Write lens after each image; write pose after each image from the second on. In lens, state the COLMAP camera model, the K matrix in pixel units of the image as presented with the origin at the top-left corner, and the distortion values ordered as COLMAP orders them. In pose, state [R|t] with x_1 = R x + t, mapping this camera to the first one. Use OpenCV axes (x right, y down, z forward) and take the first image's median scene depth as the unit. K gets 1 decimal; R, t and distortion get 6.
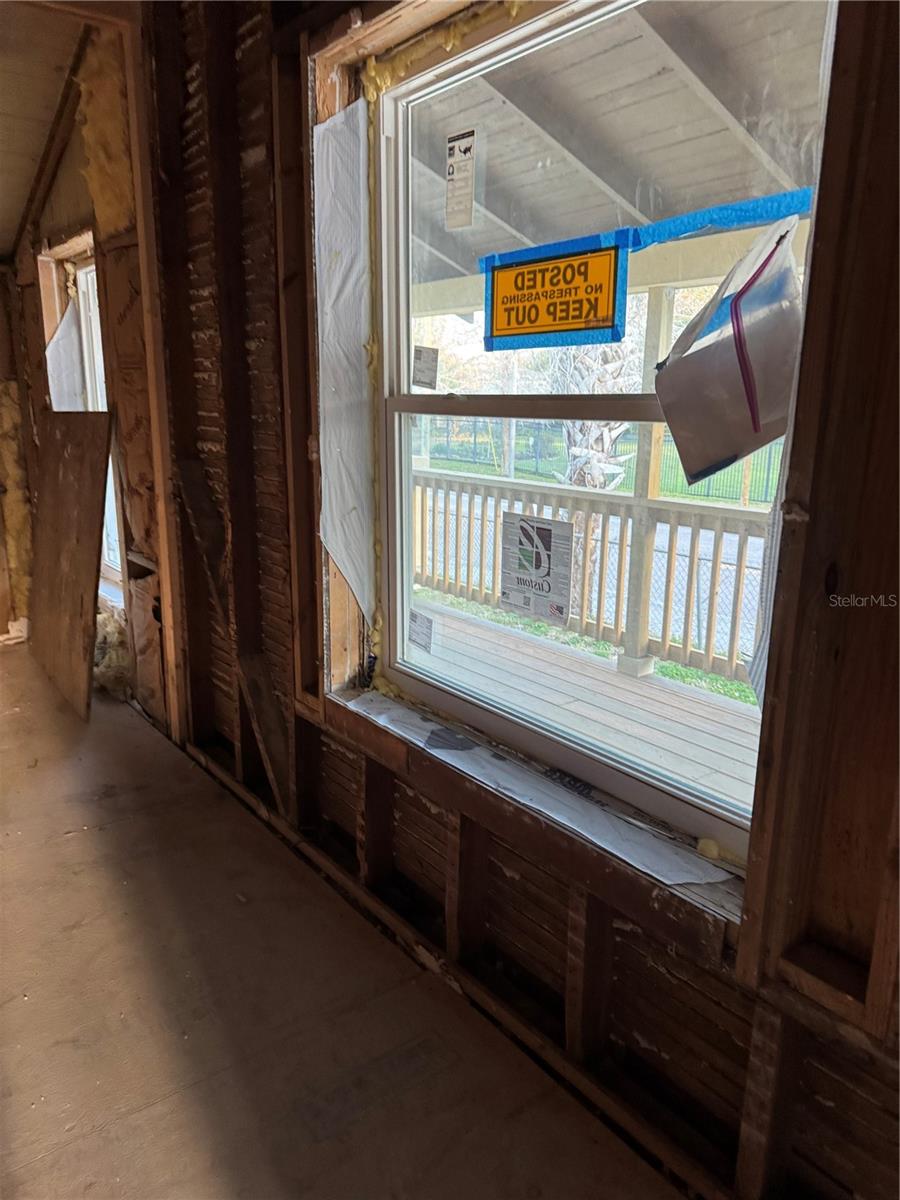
lens RADIAL K [[847.5, 0, 453.8], [0, 847.5, 607.3], [0, 0, 1]] dist [0.048951, -0.061400]
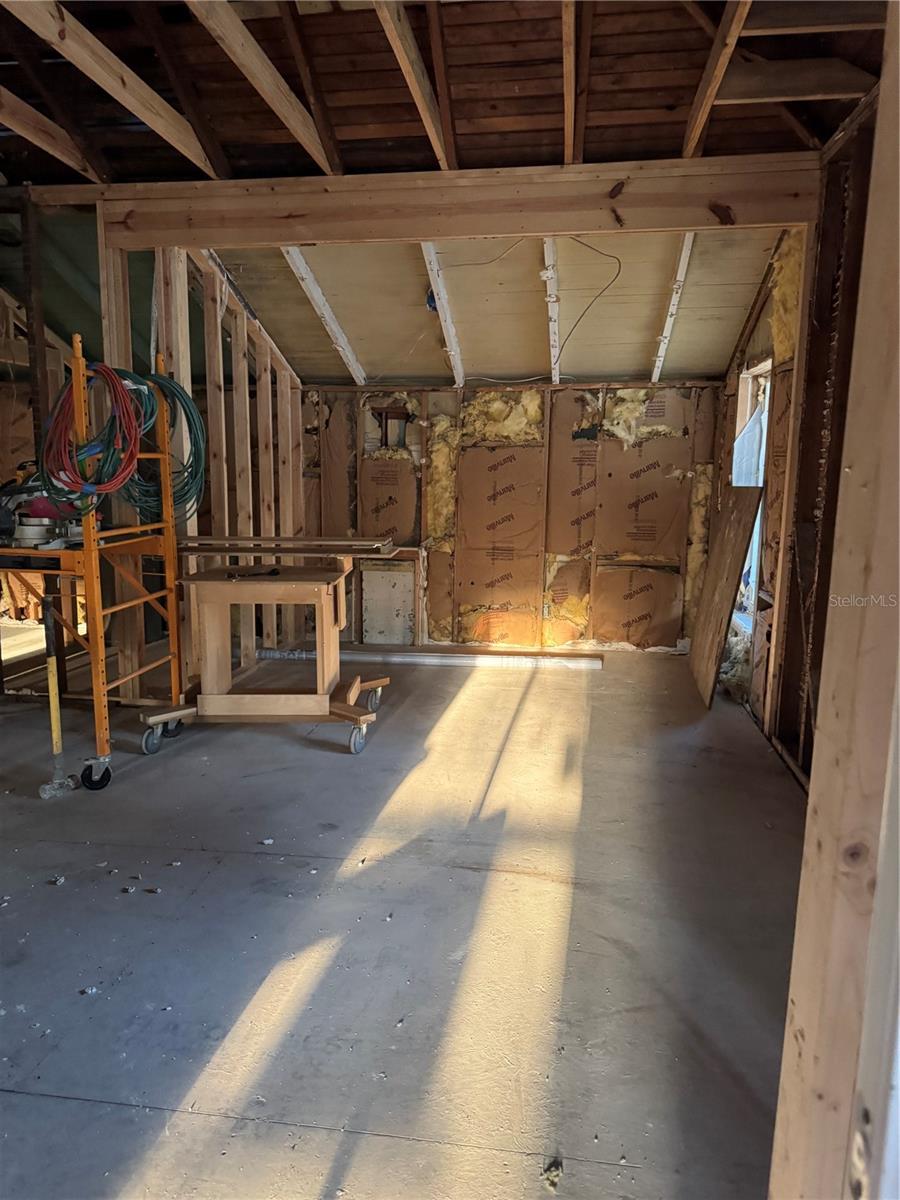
lens RADIAL K [[847.5, 0, 453.8], [0, 847.5, 607.3], [0, 0, 1]] dist [0.048951, -0.061400]
pose [[0.702402, 0.113248, -0.702714, 0.217997], [-0.172646, 0.984887, -0.013846, 0.060728], [0.690525, 0.131046, 0.711338, -0.268558]]
